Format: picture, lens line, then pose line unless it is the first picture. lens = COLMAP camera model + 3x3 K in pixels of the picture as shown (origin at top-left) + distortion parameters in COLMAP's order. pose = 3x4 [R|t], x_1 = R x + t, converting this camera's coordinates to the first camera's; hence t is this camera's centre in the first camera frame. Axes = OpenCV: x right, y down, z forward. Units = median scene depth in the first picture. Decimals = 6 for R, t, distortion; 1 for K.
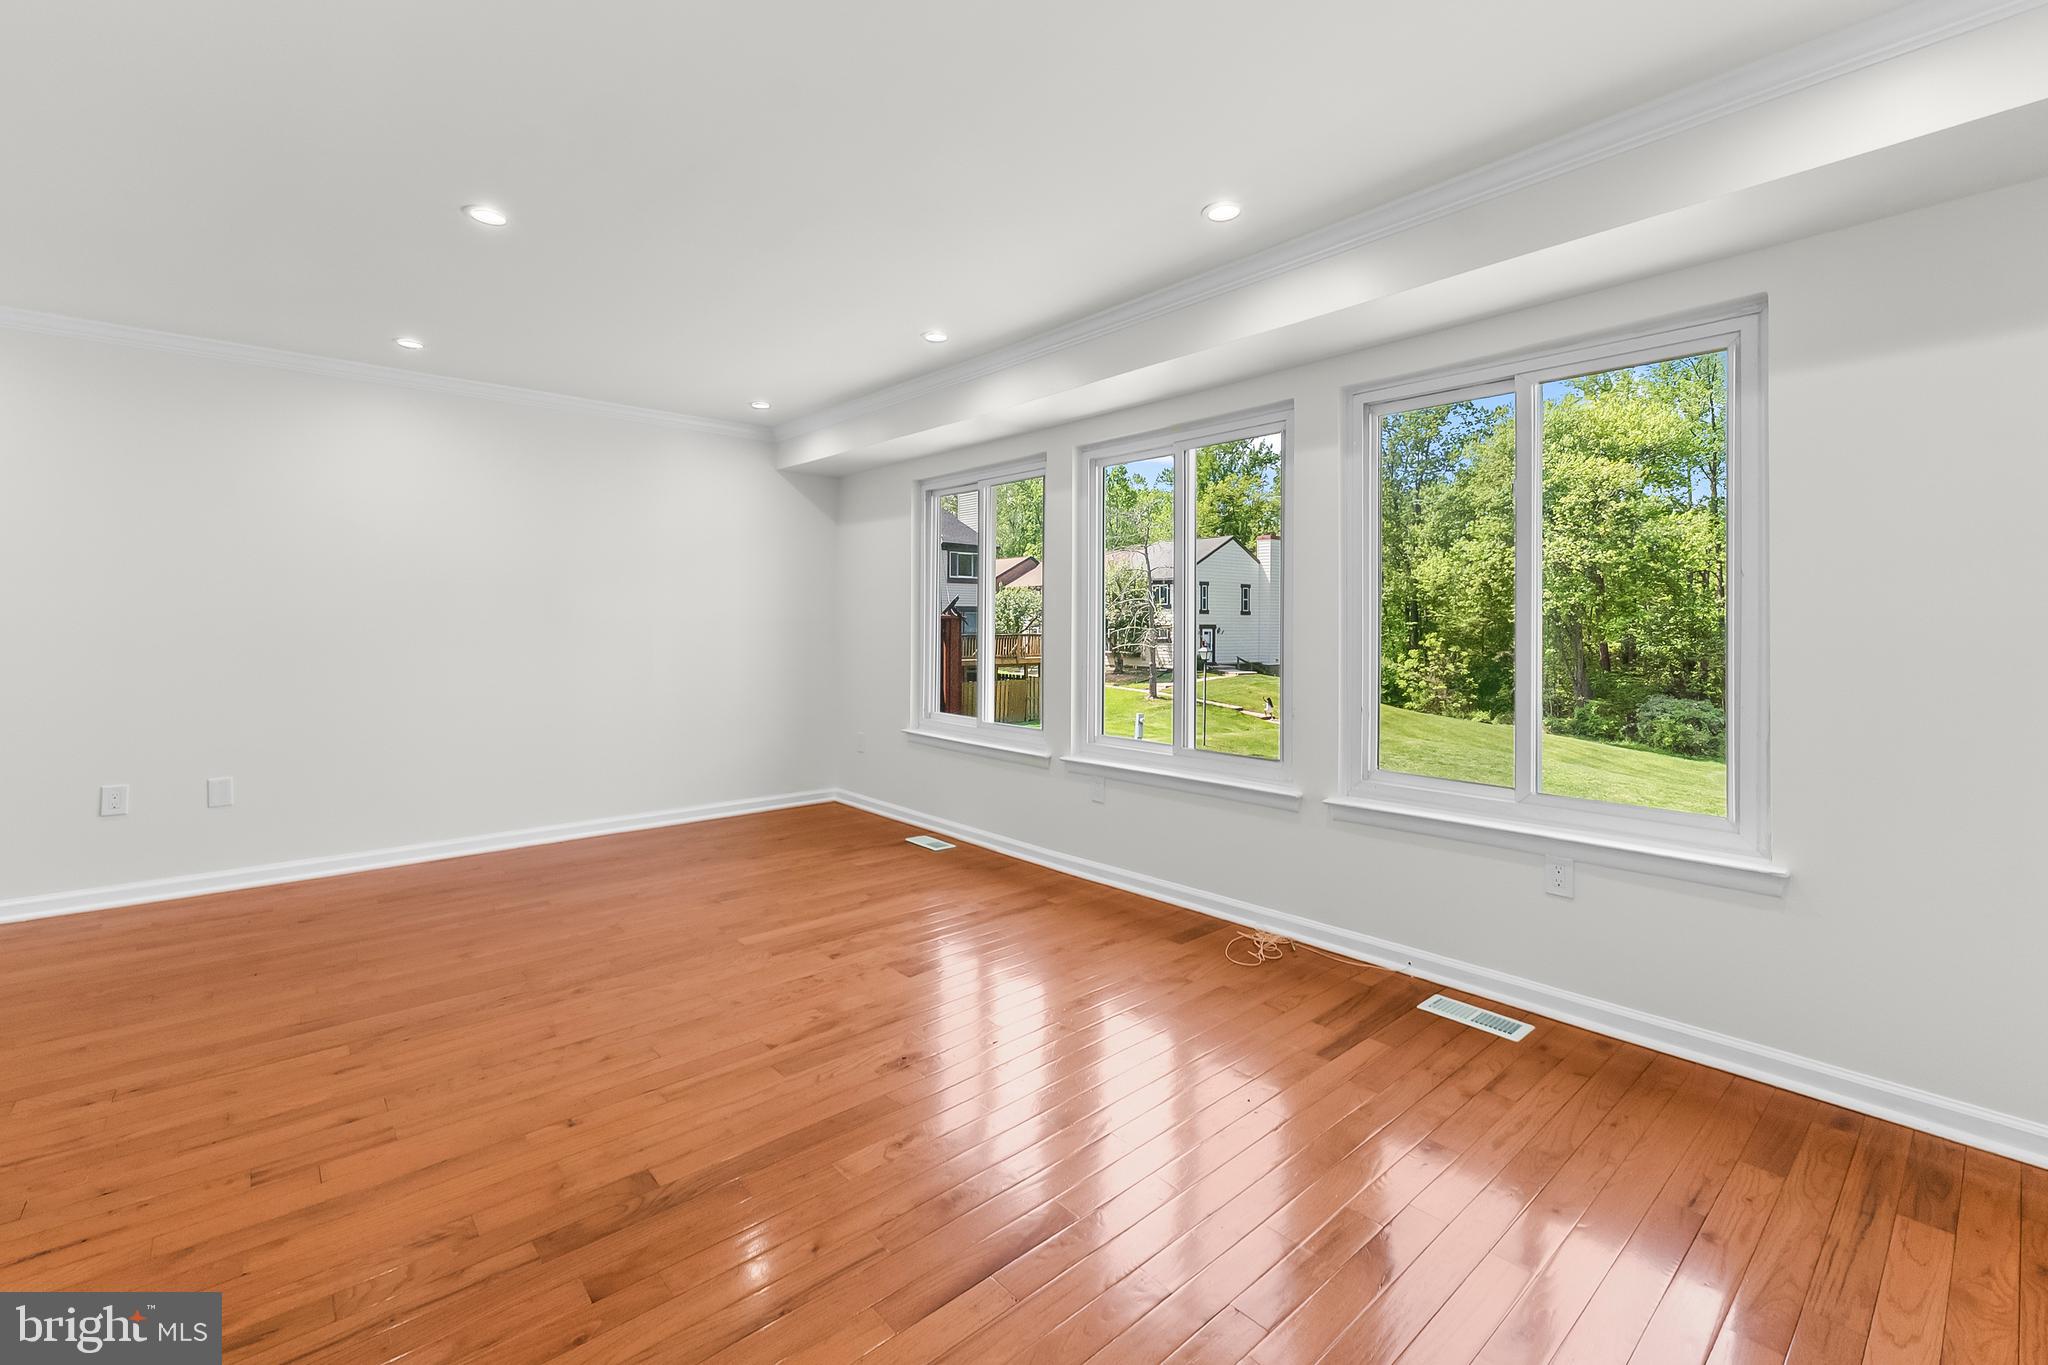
lens RADIAL K [[881.0, 0, 1013.9], [0, 881.0, 628.4], [0, 0, 1]] dist [-0.010142, -0.000021]
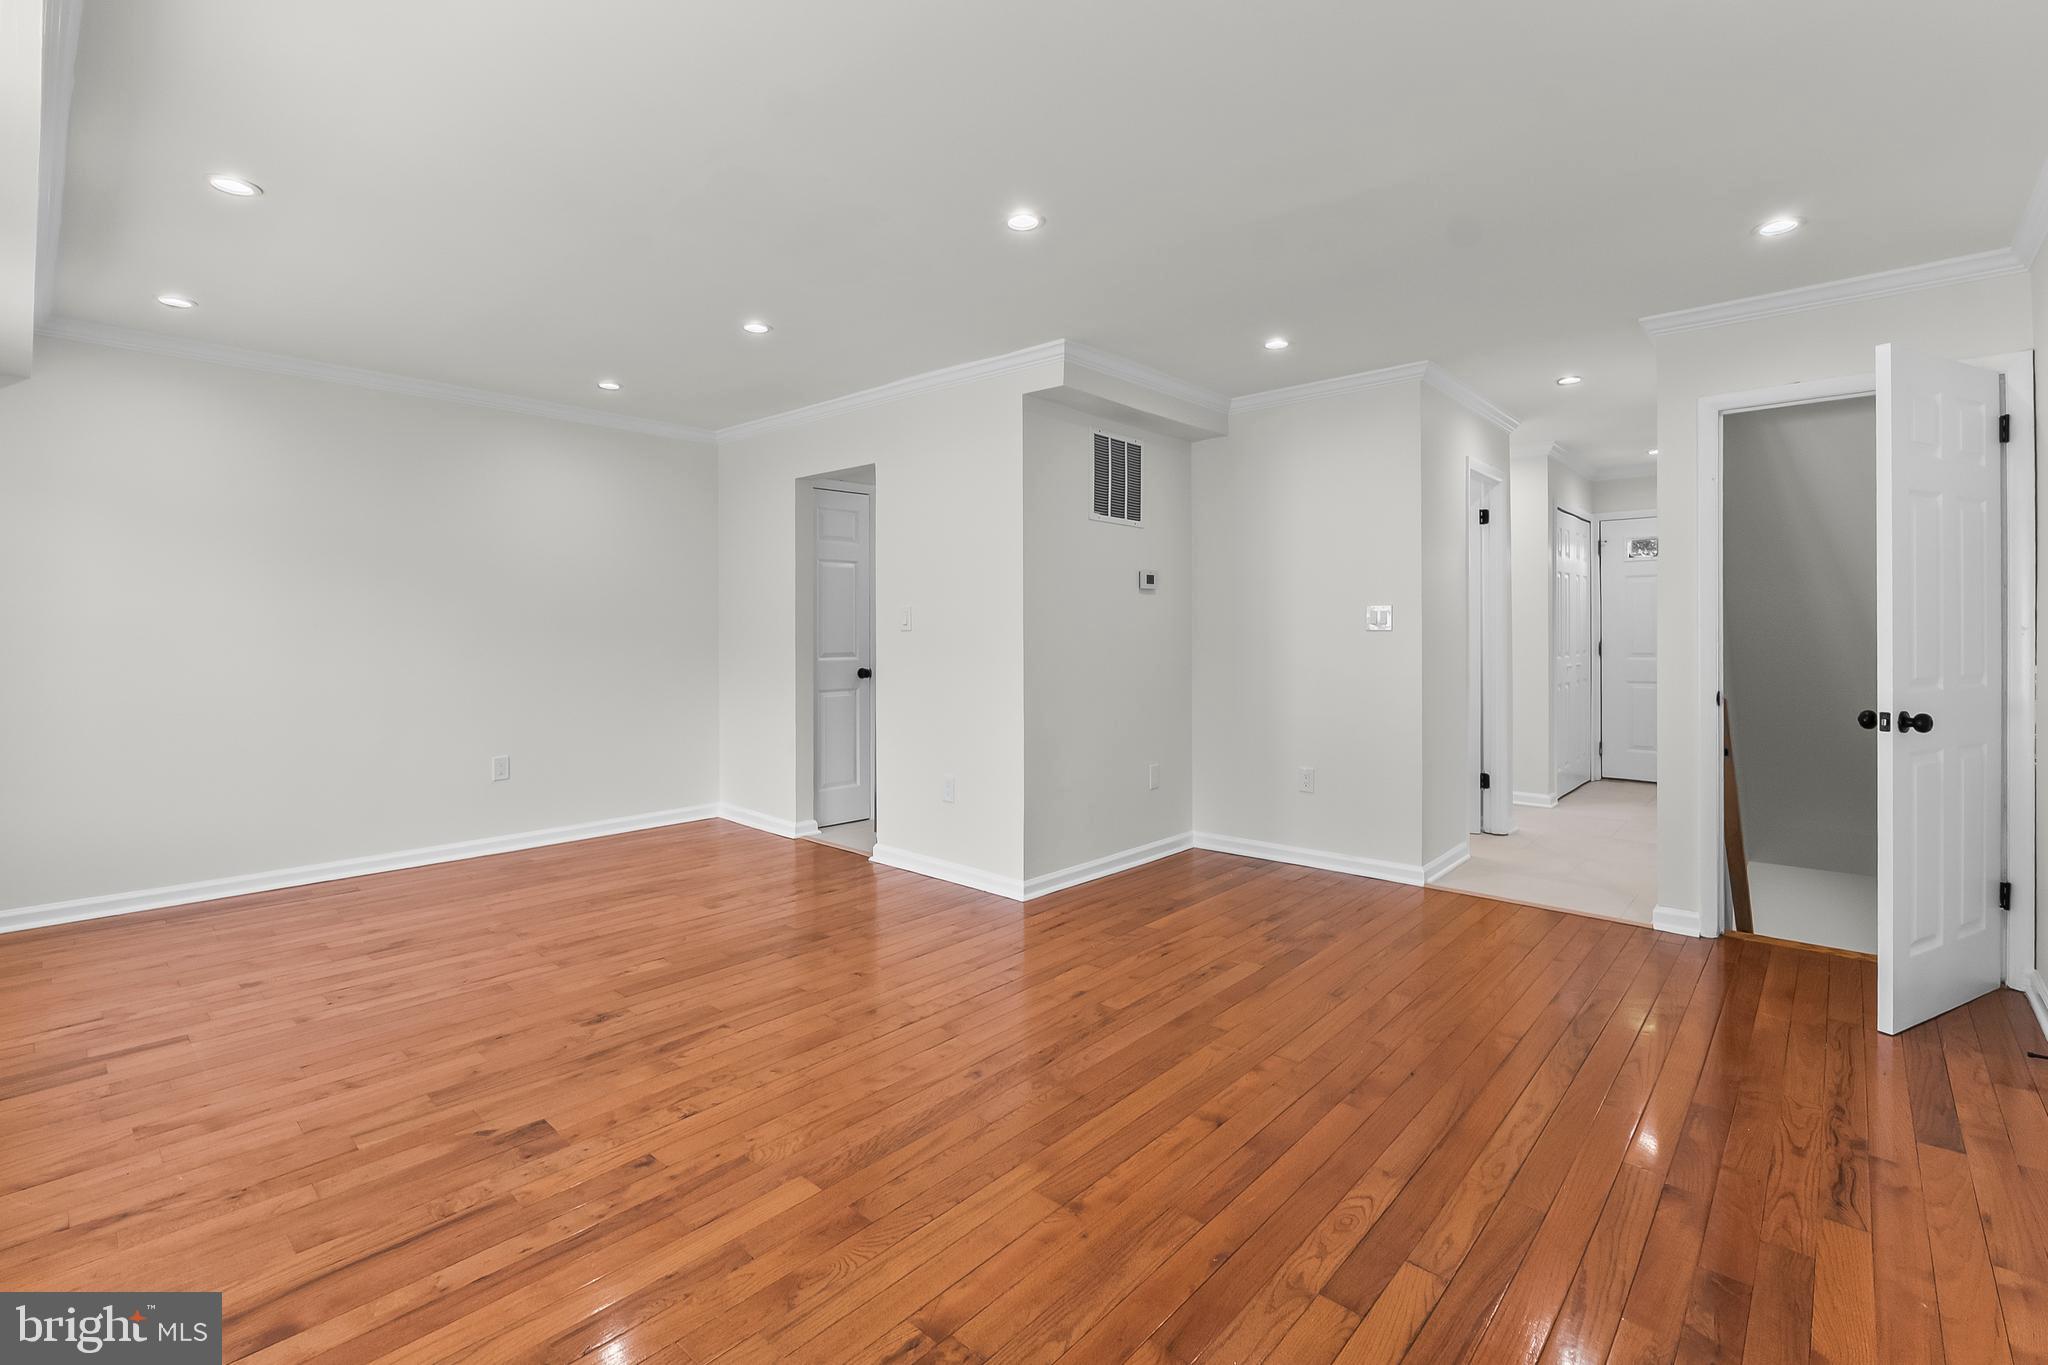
lens RADIAL K [[881.0, 0, 1009.3], [0, 881.0, 625.4], [0, 0, 1]] dist [-0.010142, -0.000021]
pose [[-0.992675, -0.004165, -0.120740, -0.476121], [-0.004100, 0.999991, -0.000786, -0.010515], [0.120742, -0.000286, -0.992684, 2.045816]]
